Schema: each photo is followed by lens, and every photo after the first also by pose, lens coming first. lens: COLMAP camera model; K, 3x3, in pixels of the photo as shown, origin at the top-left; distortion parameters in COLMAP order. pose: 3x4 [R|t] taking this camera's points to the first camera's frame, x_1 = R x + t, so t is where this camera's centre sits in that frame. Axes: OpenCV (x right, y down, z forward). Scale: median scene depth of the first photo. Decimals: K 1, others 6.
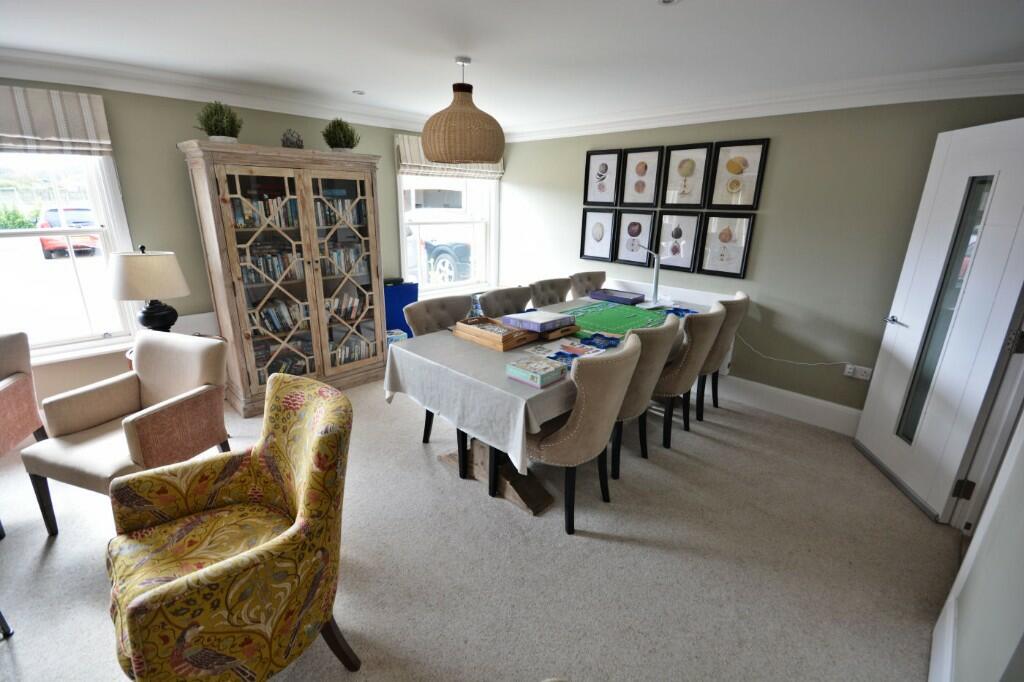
lens RADIAL K [[452.9, 0, 508.1], [0, 452.9, 338.9], [0, 0, 1]] dist [-0.001868, -0.000805]
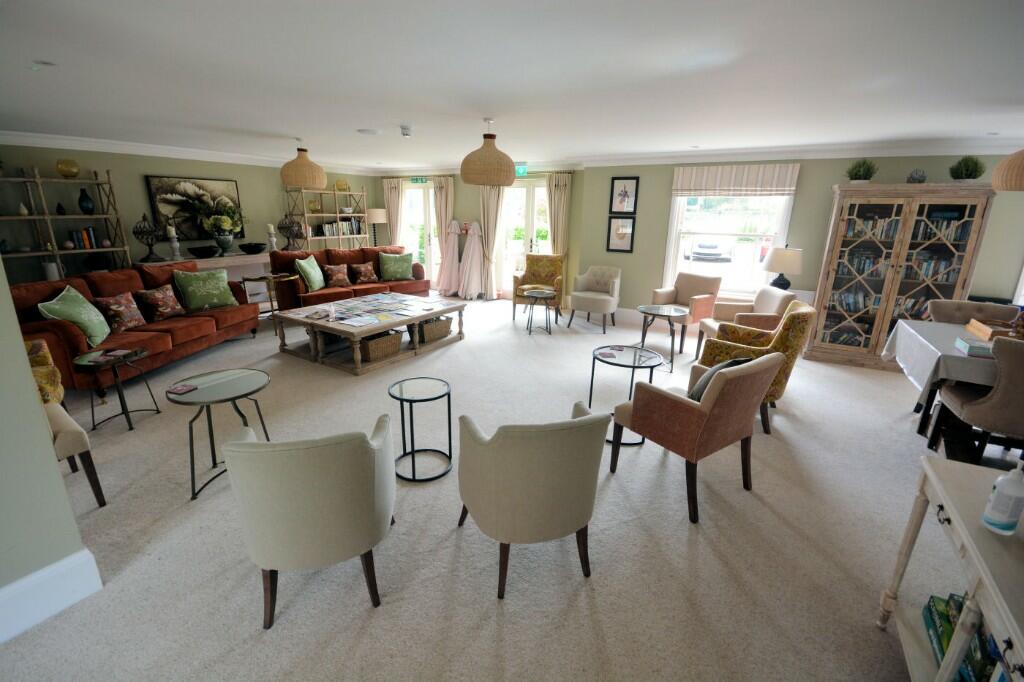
lens RADIAL K [[452.9, 0, 508.4], [0, 452.9, 341.1], [0, 0, 1]] dist [-0.001868, -0.000805]
pose [[0.254080, 0.256576, -0.932530, 0.598659], [-0.296024, 0.938530, 0.177571, 0.144240], [0.920768, 0.230934, 0.314414, -0.437531]]
